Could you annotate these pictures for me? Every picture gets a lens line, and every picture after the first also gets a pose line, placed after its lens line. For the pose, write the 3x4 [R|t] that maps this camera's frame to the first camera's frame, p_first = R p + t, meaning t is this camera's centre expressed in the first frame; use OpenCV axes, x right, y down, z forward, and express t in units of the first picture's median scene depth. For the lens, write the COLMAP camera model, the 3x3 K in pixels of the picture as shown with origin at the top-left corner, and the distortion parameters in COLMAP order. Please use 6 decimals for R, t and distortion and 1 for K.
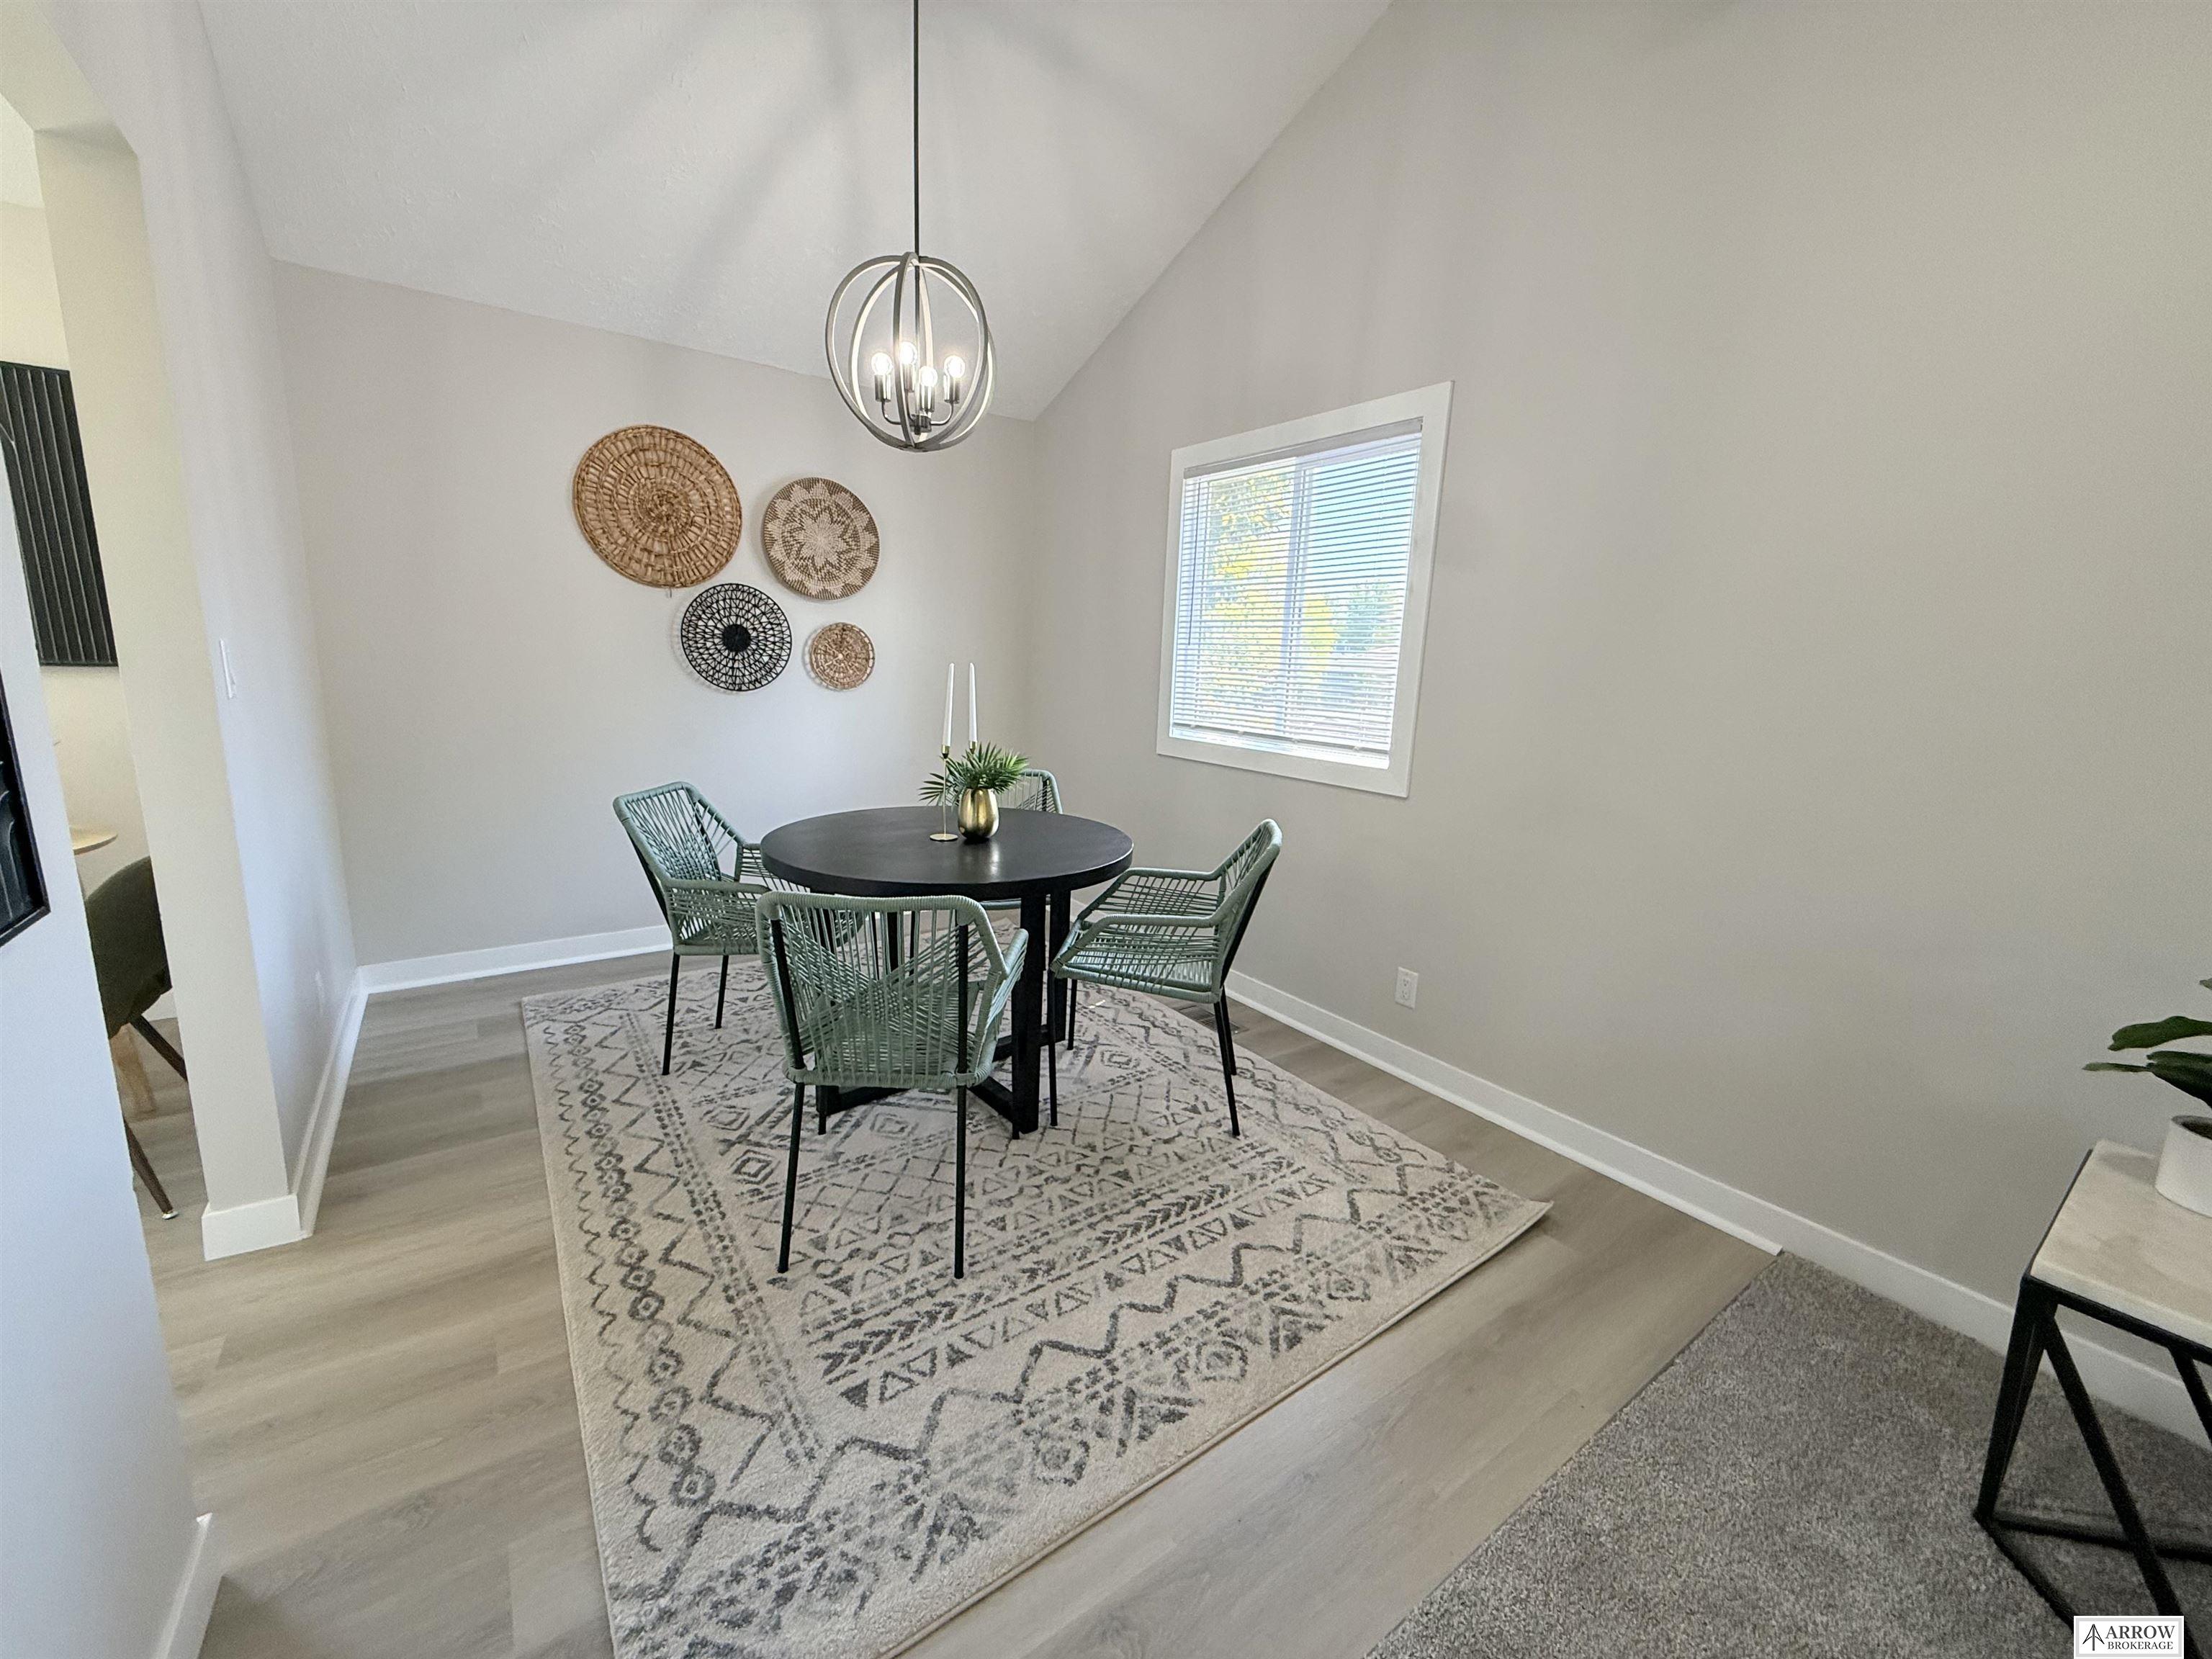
lens RADIAL K [[889.2, 0, 1097.6], [0, 889.2, 831.5], [0, 0, 1]] dist [-0.000458, -0.001182]
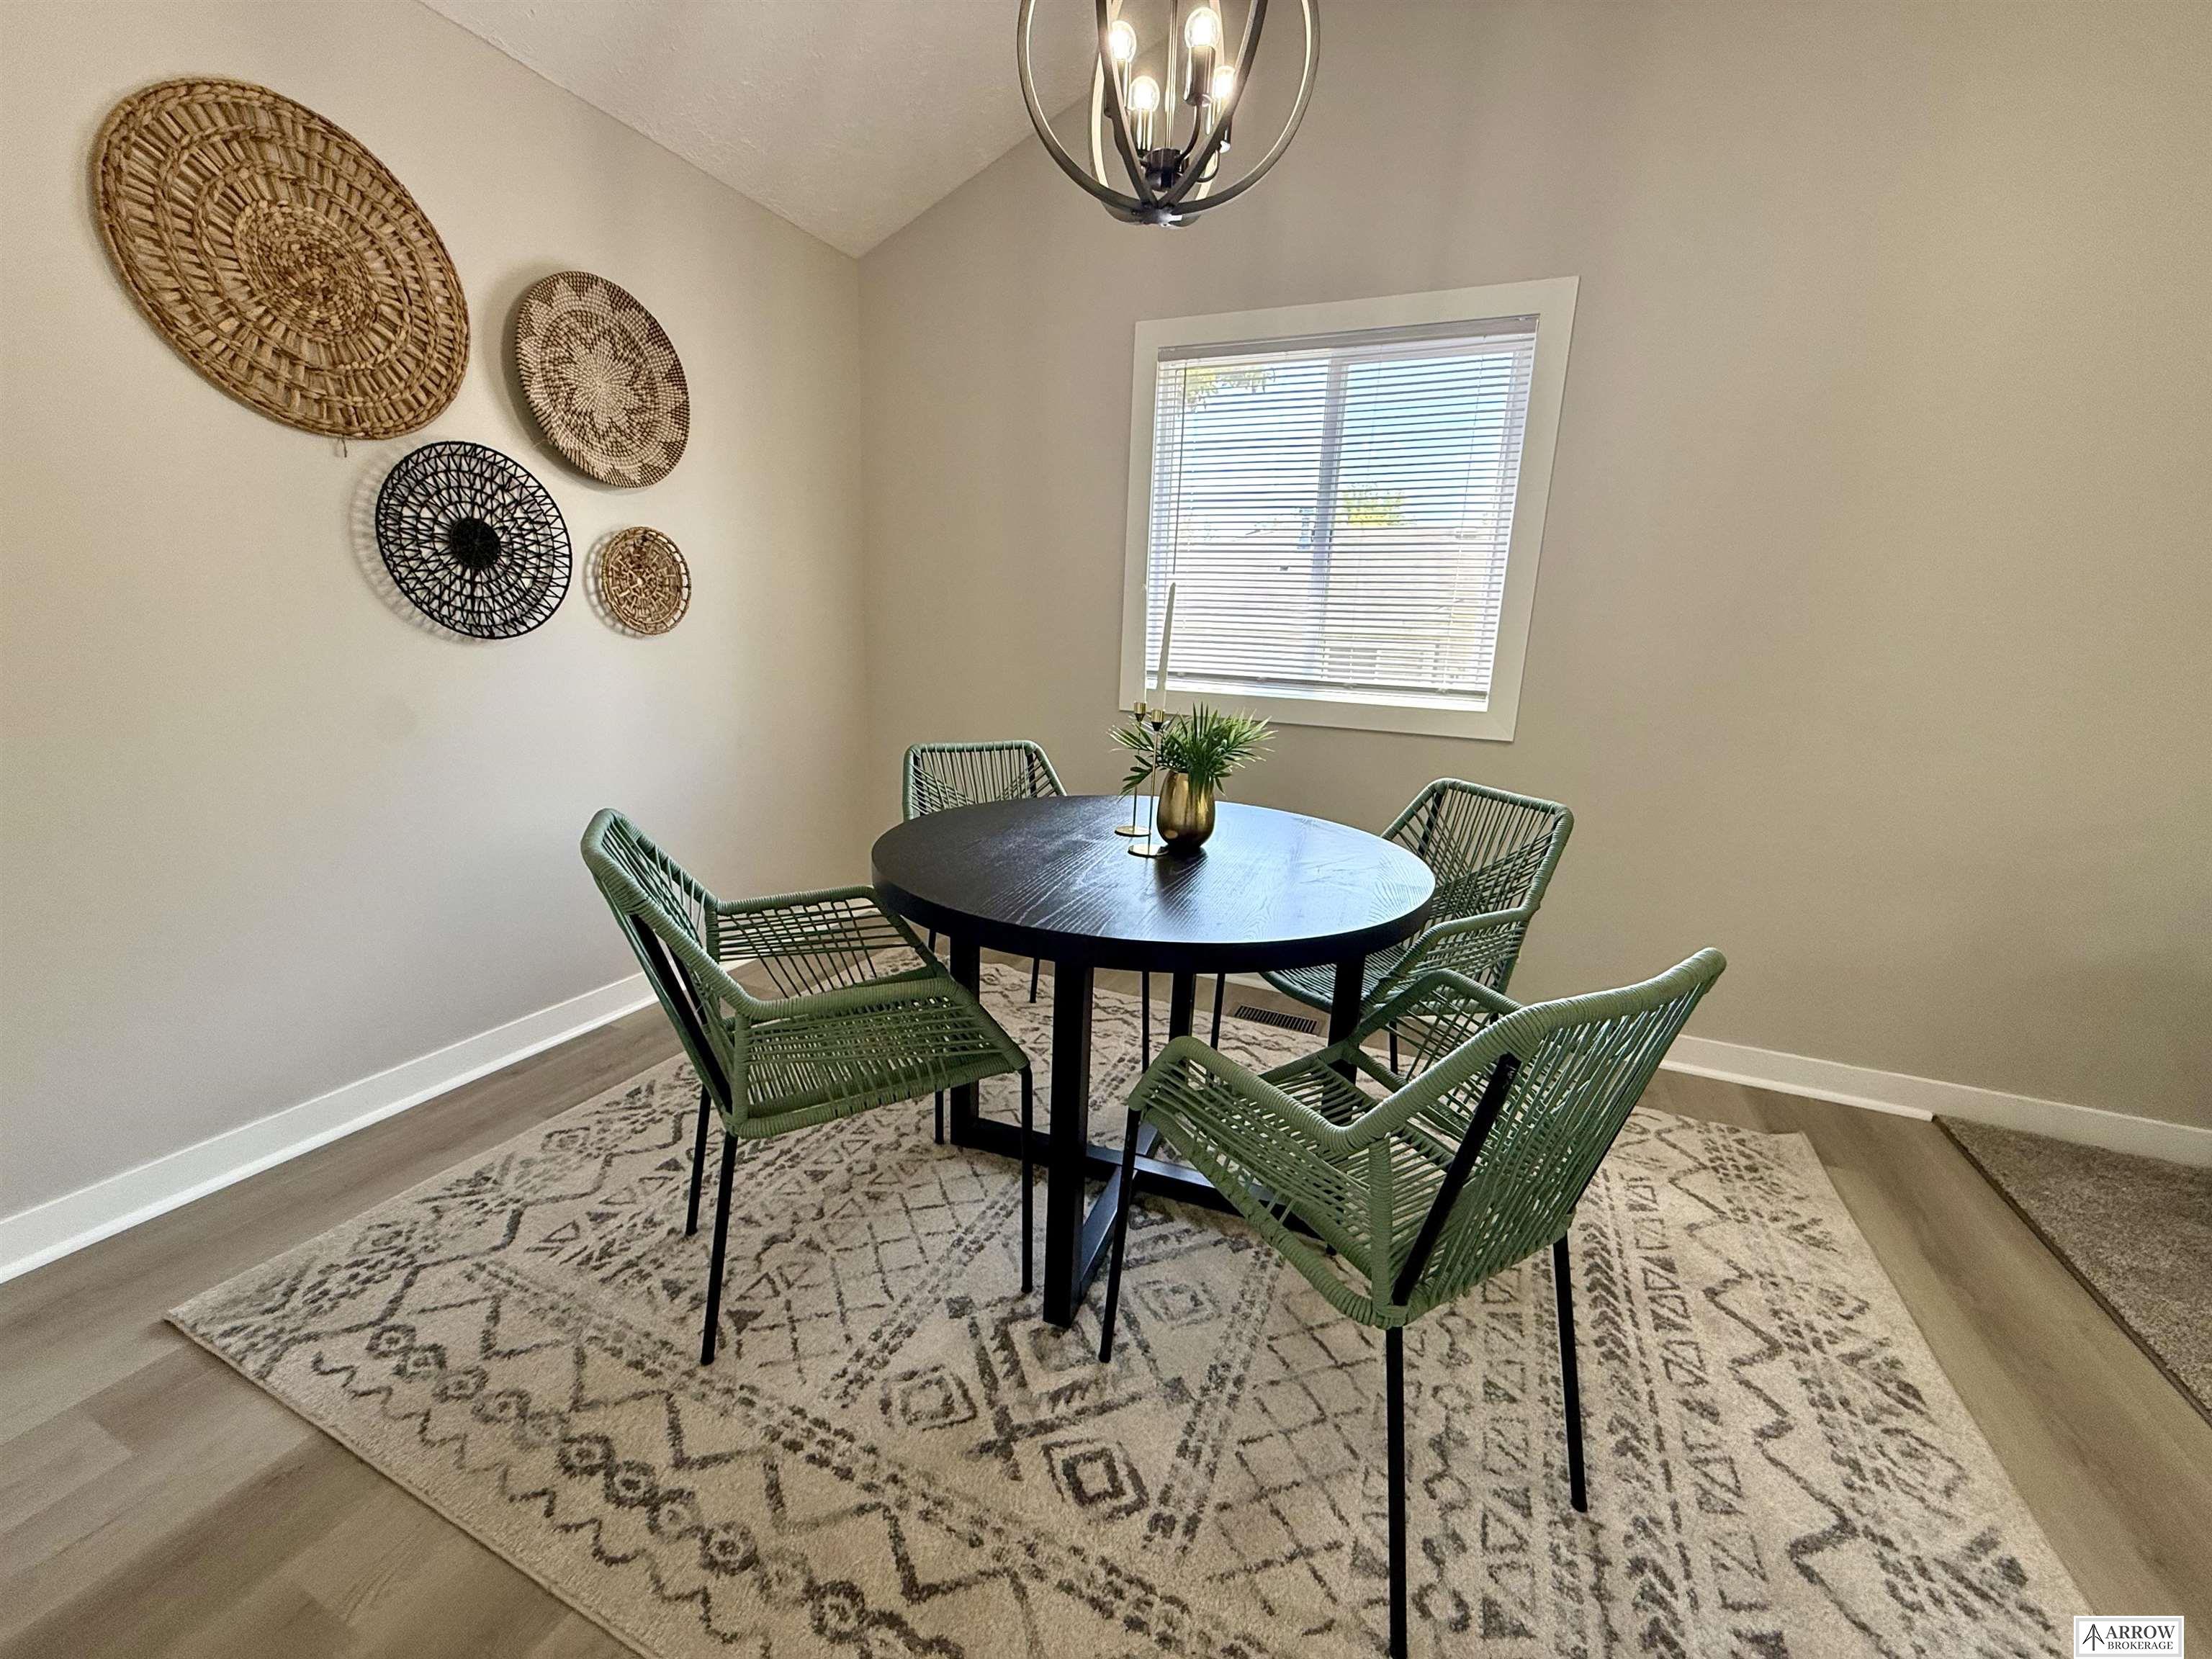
lens RADIAL K [[889.2, 0, 1110.0], [0, 889.2, 833.3], [0, 0, 1]] dist [-0.000458, -0.001182]
pose [[0.859002, -0.121305, 0.497393, -0.381597], [0.093977, 0.992377, 0.079722, -0.044719], [-0.503273, -0.021738, 0.863854, 0.323136]]
